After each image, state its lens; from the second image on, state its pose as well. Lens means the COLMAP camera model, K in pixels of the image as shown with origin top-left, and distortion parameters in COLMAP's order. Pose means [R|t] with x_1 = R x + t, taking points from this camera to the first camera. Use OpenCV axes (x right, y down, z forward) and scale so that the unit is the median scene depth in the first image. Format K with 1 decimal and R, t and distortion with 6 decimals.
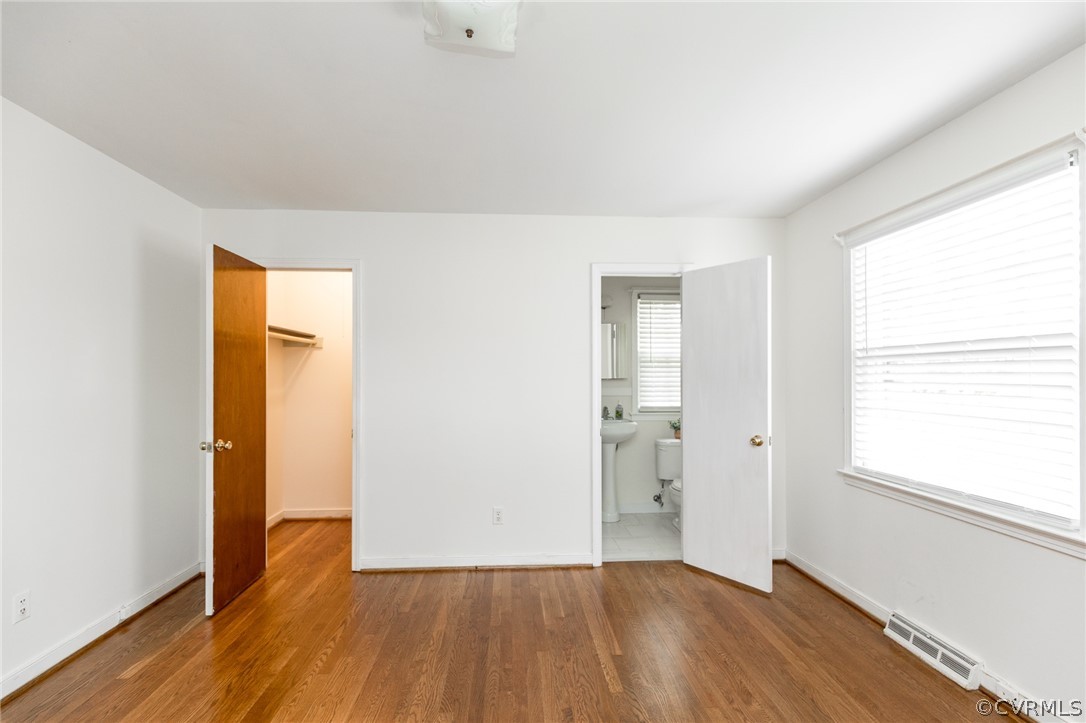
lens RADIAL K [[500.5, 0, 538.0], [0, 500.5, 372.6], [0, 0, 1]] dist [0.003318, -0.000212]
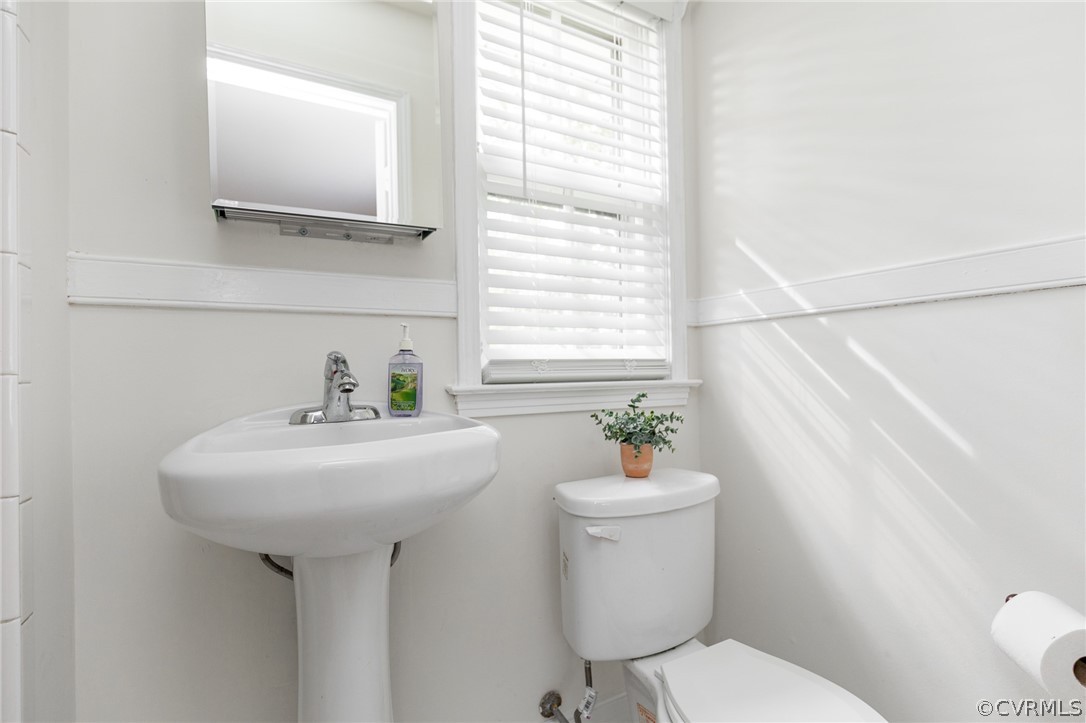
lens RADIAL K [[500.5, 0, 538.0], [0, 500.5, 372.6], [0, 0, 1]] dist [0.003318, -0.000212]
pose [[0.908799, -0.008867, 0.417141, 0.177156], [0.002844, 0.999883, 0.015056, 0.103210], [-0.417226, -0.012497, 0.908717, 1.113389]]
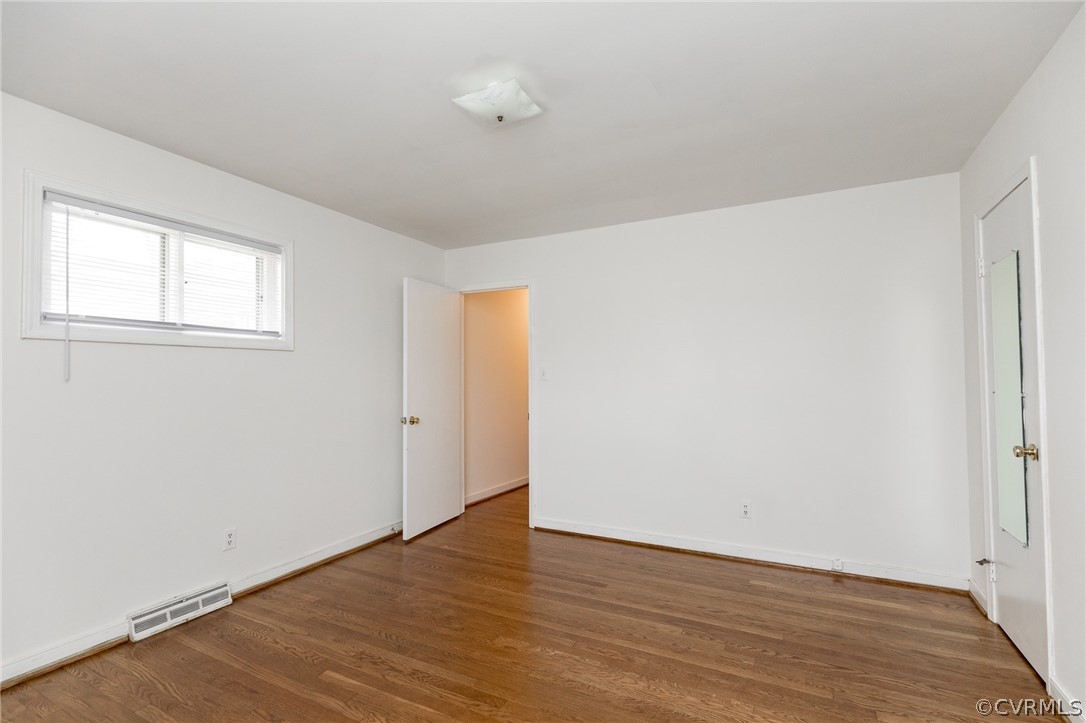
lens RADIAL K [[494.2, 0, 546.2], [0, 494.2, 366.8], [0, 0, 1]] dist [0.001914, 0.000244]
pose [[-0.523480, -0.020625, -0.851788, 0.449995], [0.015595, 0.999308, -0.033781, 0.030460], [0.851895, -0.030968, -0.522796, 0.847958]]
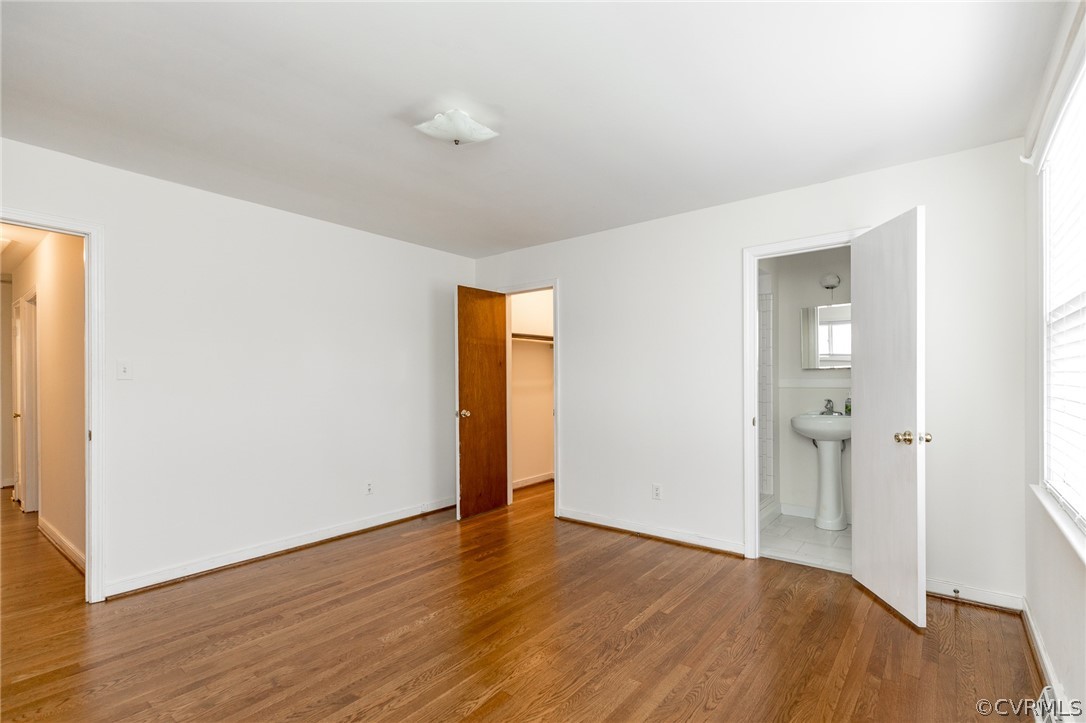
lens RADIAL K [[508.7, 0, 542.2], [0, 508.7, 378.4], [0, 0, 1]] dist [-0.000380, -0.000571]
pose [[0.737219, -0.007623, -0.675611, 0.528591], [0.014666, 0.999881, 0.004722, 0.027378], [0.675495, -0.013390, 0.737243, -0.000821]]
